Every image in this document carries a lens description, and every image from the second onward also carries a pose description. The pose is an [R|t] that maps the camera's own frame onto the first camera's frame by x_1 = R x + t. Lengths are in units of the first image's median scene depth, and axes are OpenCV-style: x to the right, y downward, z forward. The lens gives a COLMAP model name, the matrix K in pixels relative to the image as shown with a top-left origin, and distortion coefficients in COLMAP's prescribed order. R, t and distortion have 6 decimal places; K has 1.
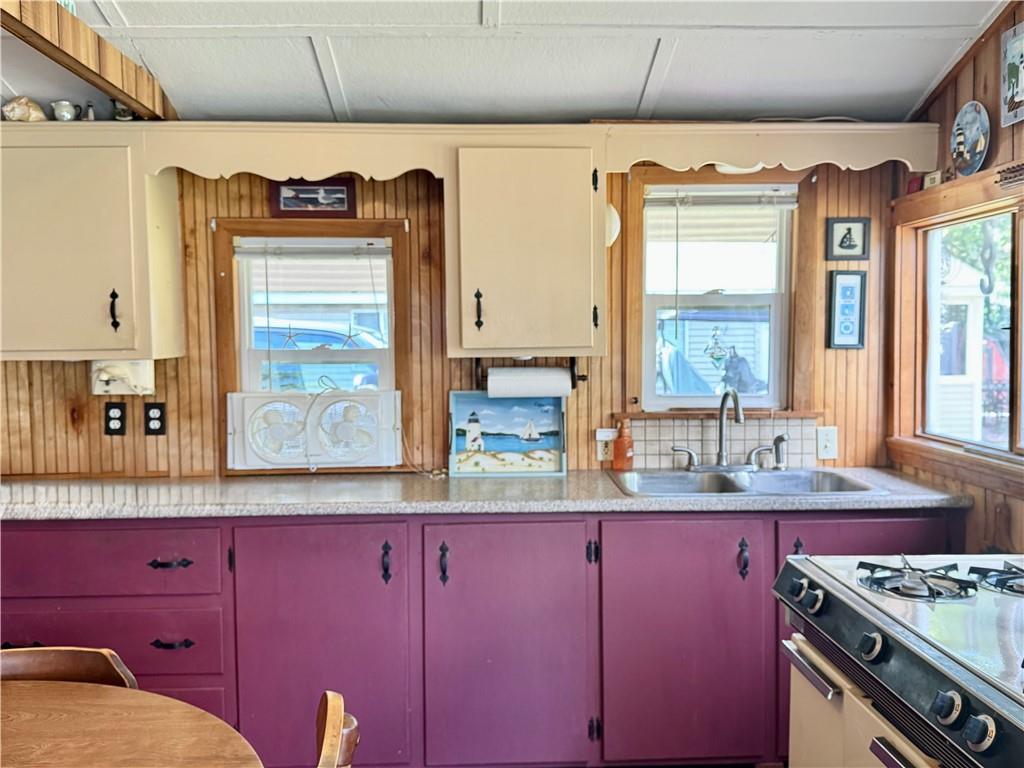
lens RADIAL K [[905.1, 0, 508.9], [0, 905.1, 386.3], [0, 0, 1]] dist [0.013819, -0.005707]
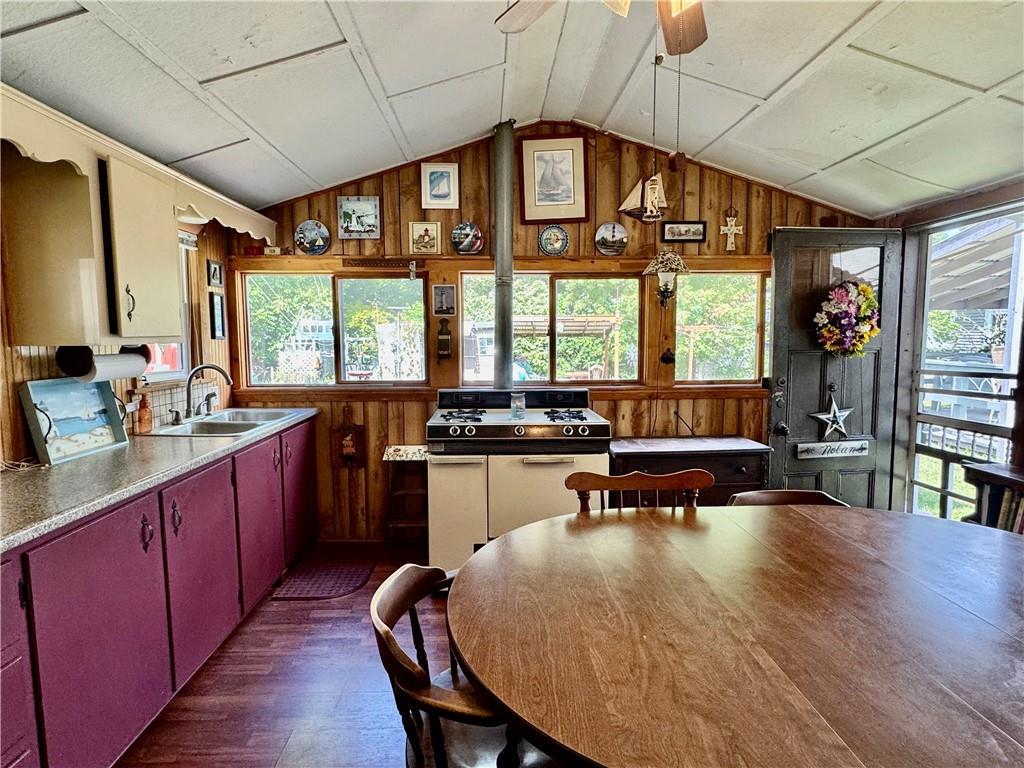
lens RADIAL K [[553.6, 0, 507.9], [0, 553.6, 381.8], [0, 0, 1]] dist [0.000330, -0.000060]
pose [[-0.009067, -0.078128, 0.996902, -0.671876], [0.064552, 0.994818, 0.078552, -0.008772], [-0.997873, 0.065065, -0.003977, 0.477665]]
